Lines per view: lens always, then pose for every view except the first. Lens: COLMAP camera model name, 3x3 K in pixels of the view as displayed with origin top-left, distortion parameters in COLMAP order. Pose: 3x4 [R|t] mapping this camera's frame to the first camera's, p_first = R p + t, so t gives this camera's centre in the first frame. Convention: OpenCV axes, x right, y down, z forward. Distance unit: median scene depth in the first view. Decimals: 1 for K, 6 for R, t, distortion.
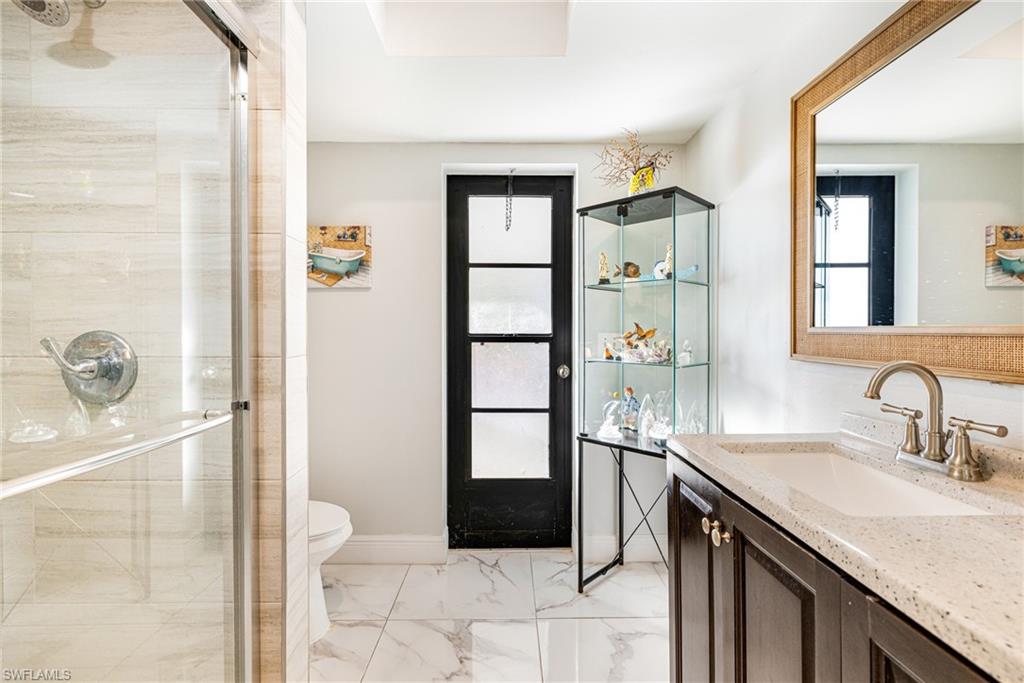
lens RADIAL K [[456.9, 0, 504.5], [0, 456.9, 338.0], [0, 0, 1]] dist [0.000239, 0.001027]
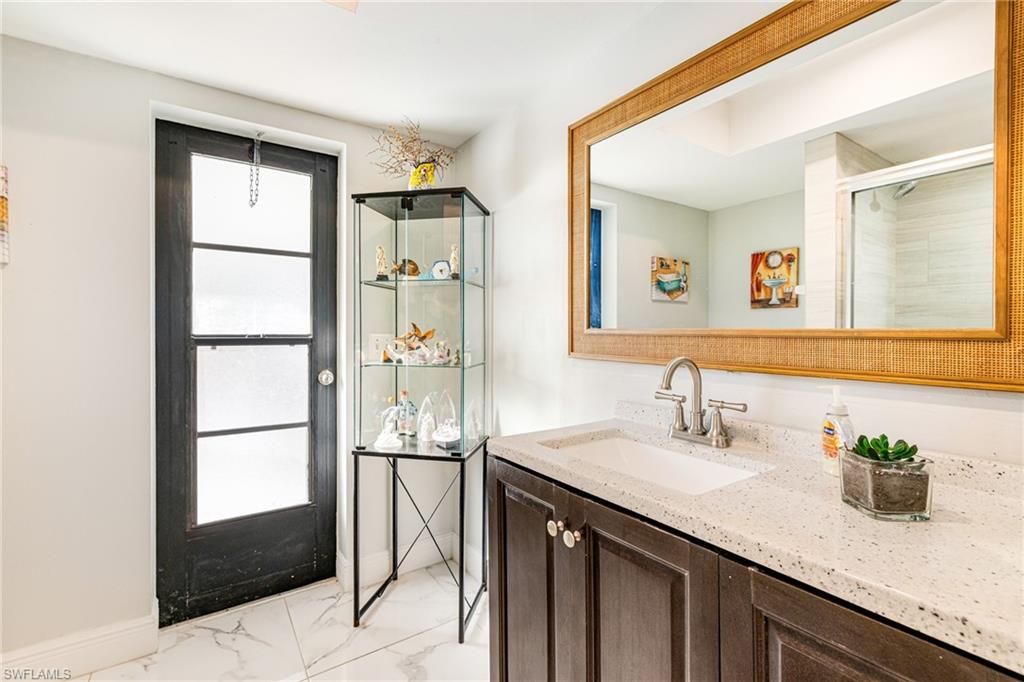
lens RADIAL K [[456.9, 0, 515.1], [0, 456.9, 335.1], [0, 0, 1]] dist [0.000239, 0.001027]
pose [[0.828018, -0.003945, 0.560687, -0.081063], [0.007043, 0.999970, -0.003366, -0.003680], [-0.560657, 0.006736, 0.828021, 0.095647]]
